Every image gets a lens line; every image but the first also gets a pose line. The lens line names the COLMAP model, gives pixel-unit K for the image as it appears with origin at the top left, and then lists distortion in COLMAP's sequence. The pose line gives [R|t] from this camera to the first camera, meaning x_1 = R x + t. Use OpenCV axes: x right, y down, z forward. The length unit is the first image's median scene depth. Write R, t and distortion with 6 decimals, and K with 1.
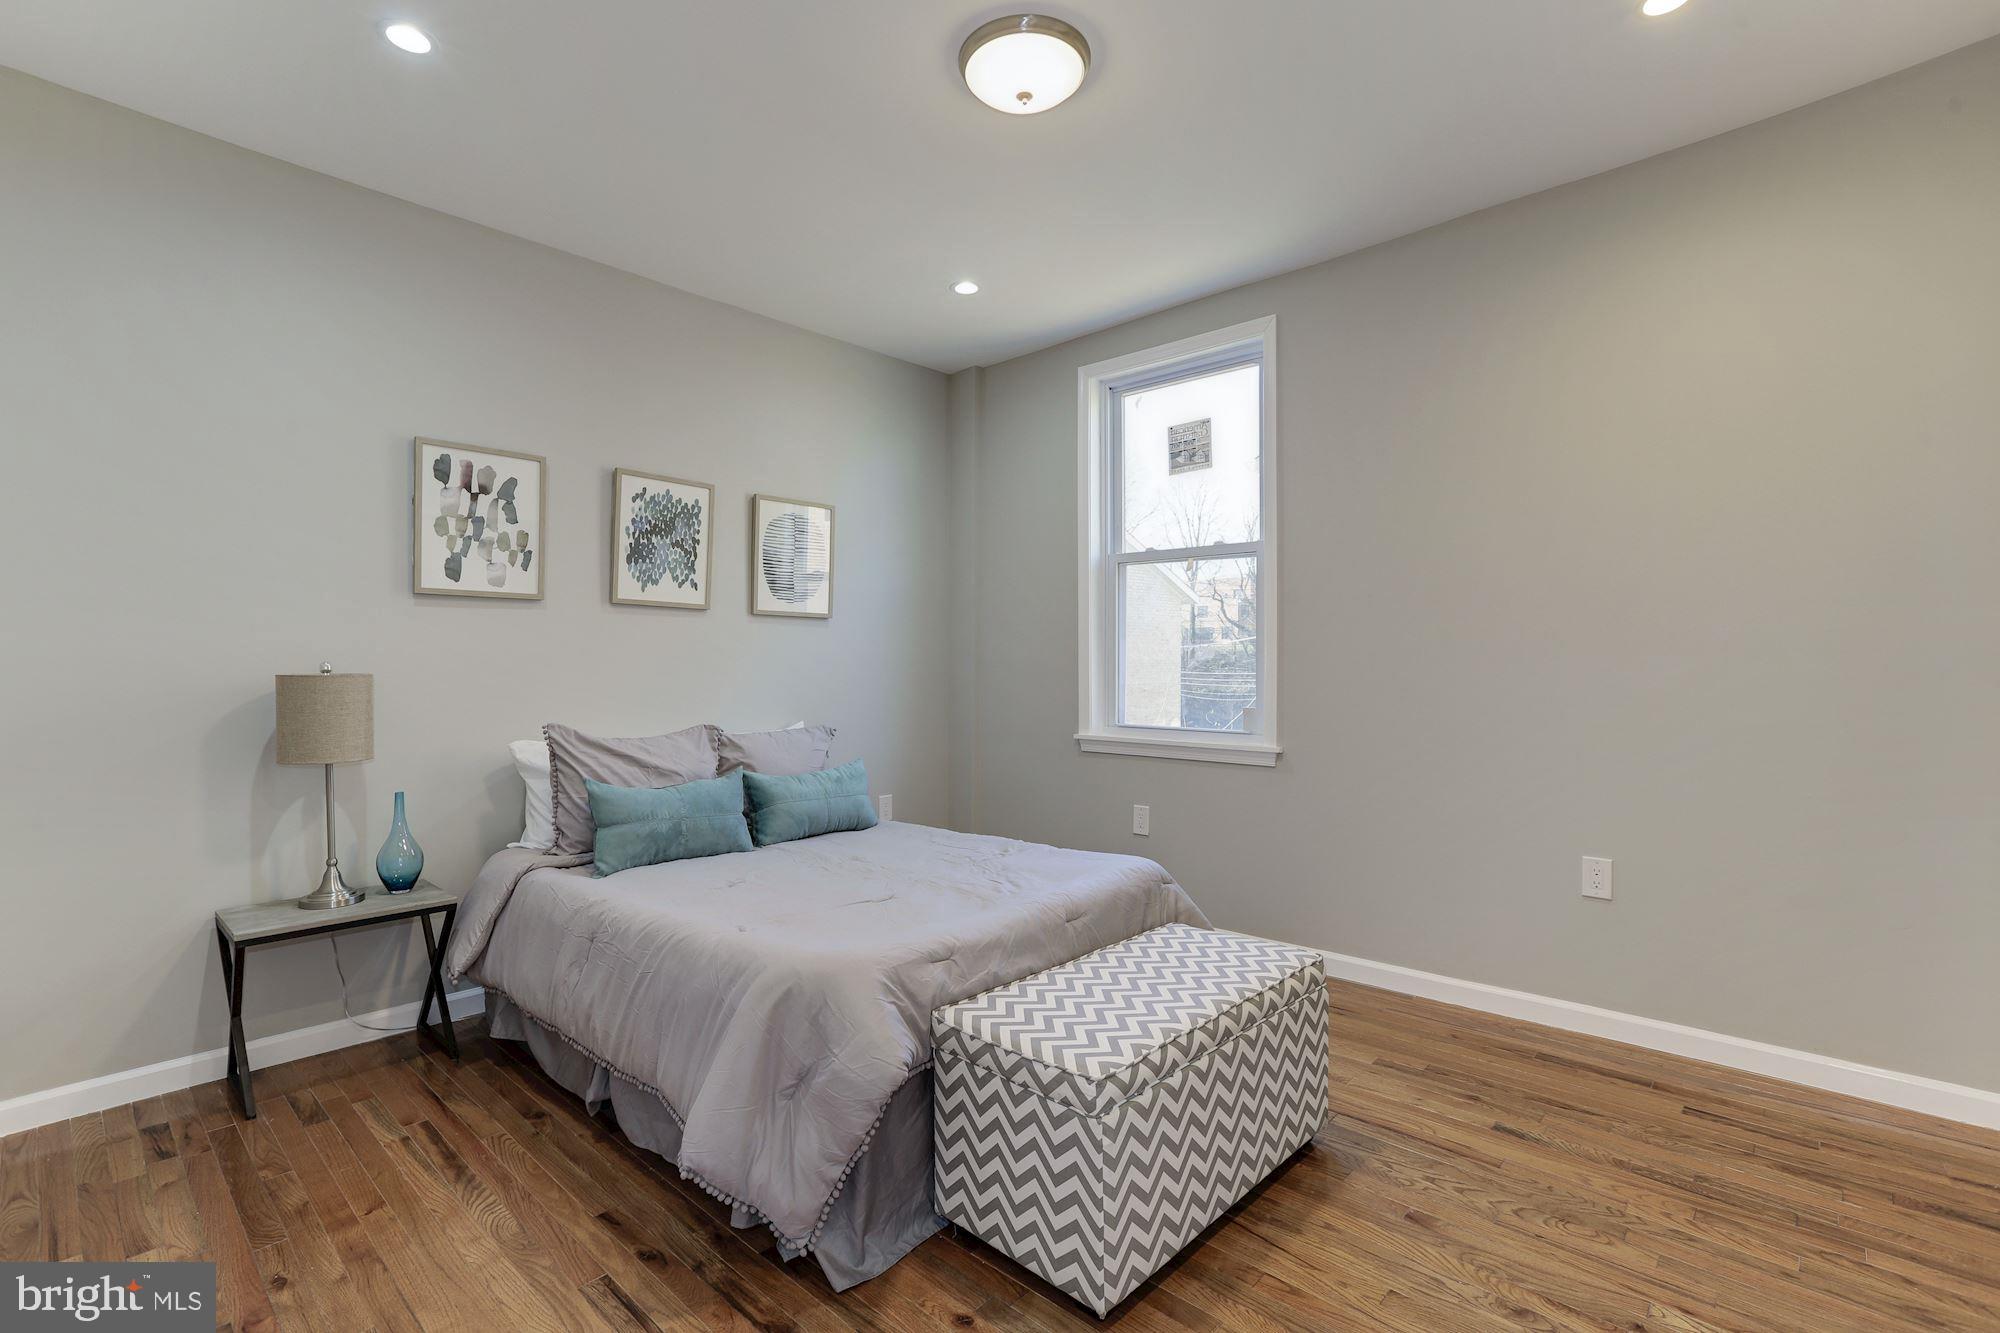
lens RADIAL K [[915.2, 0, 1008.4], [0, 915.2, 657.2], [0, 0, 1]] dist [-0.050694, 0.020789]
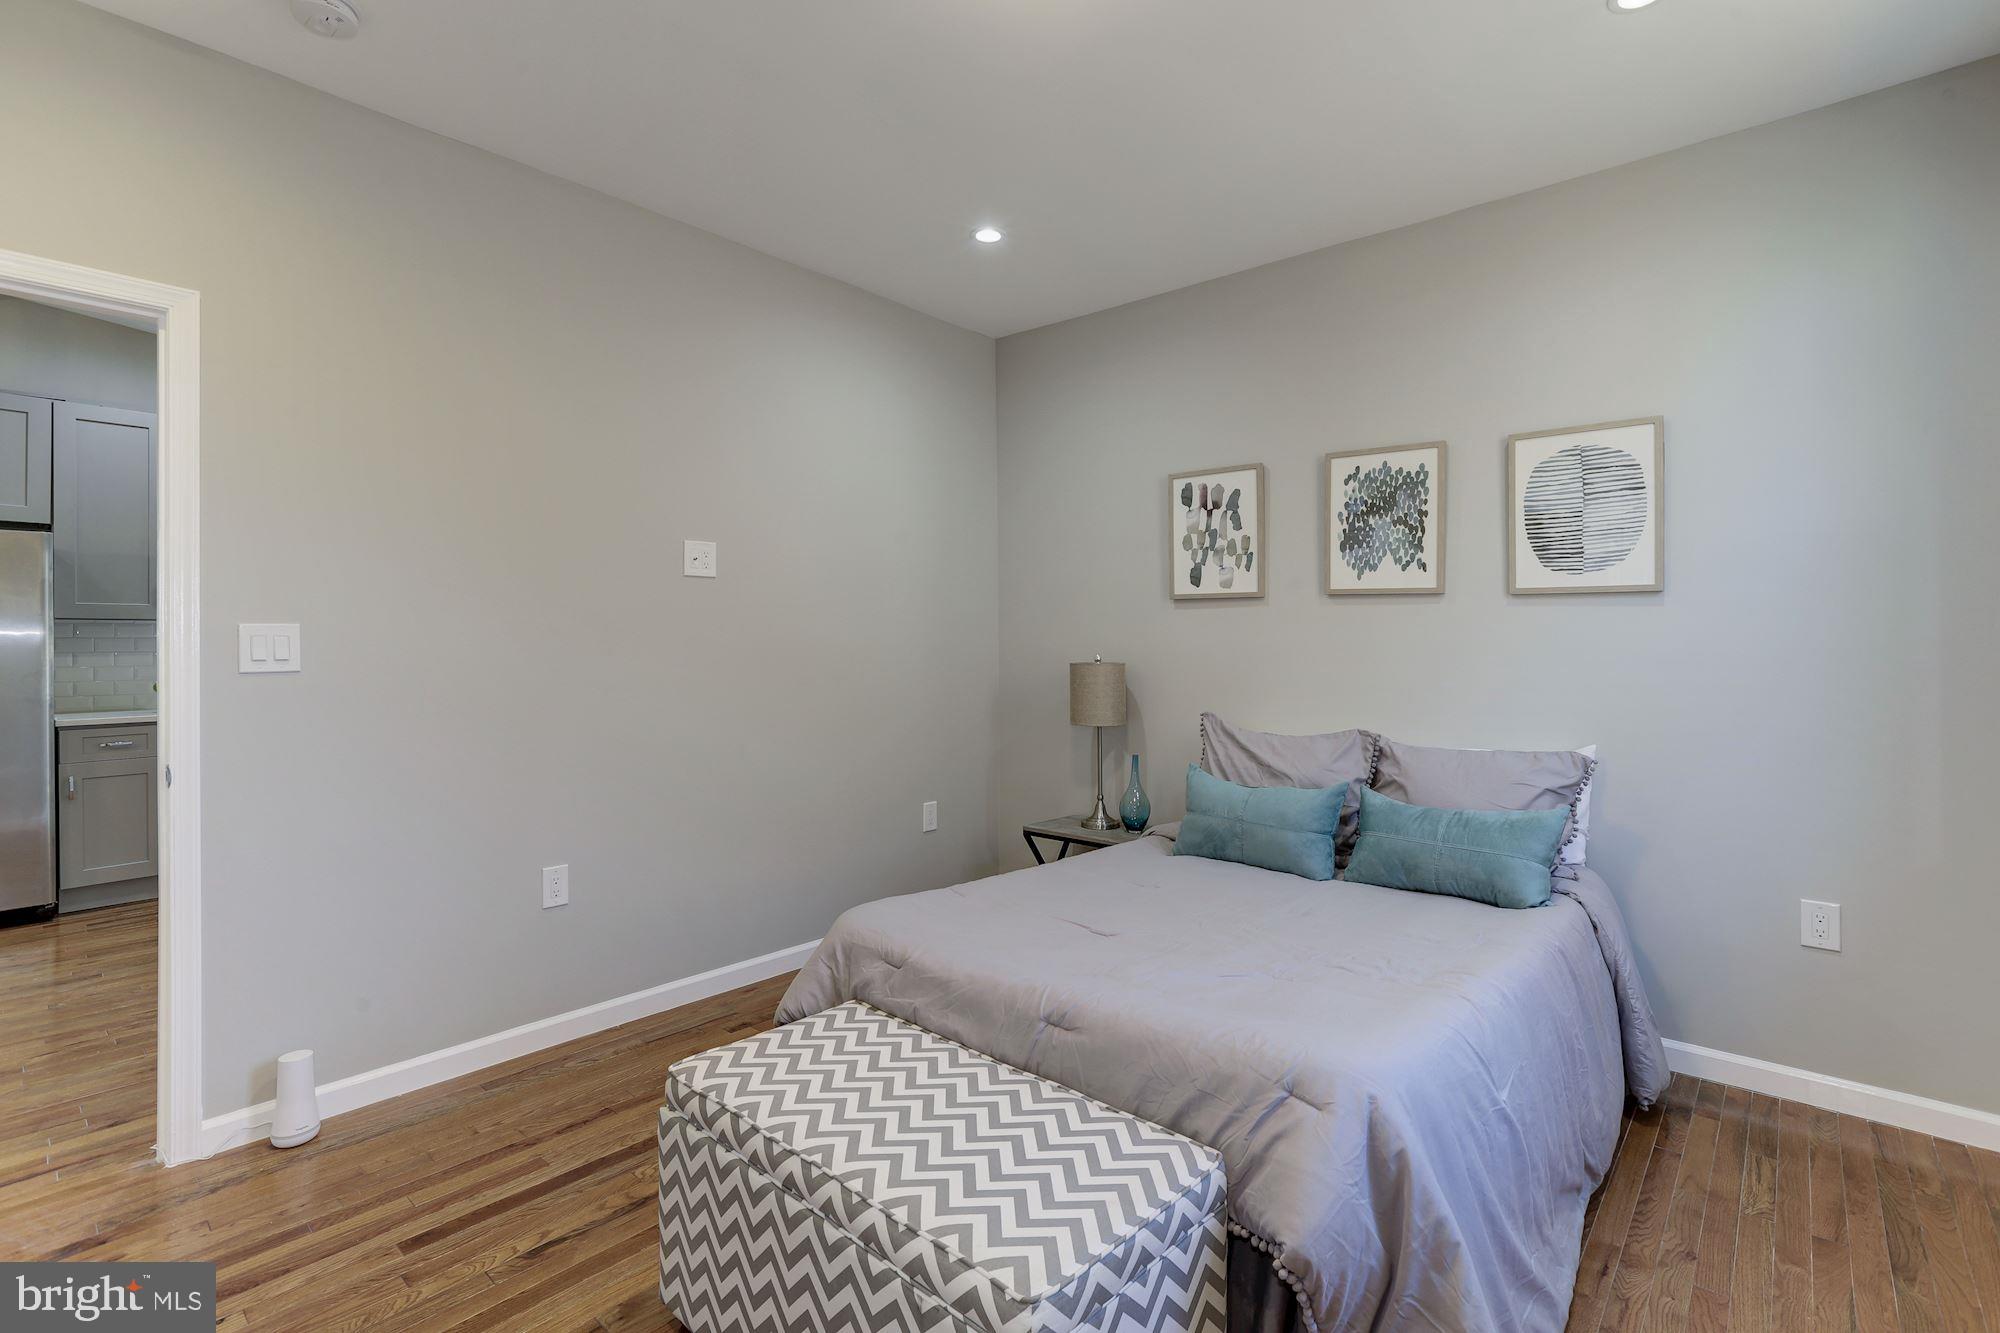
lens RADIAL K [[915.2, 0, 1008.4], [0, 915.2, 657.2], [0, 0, 1]] dist [-0.050694, 0.020789]
pose [[0.028623, 0.009378, -0.999546, 0.552517], [0.001083, 0.999955, 0.009412, -0.002951], [0.999590, -0.001352, 0.028611, 0.673509]]
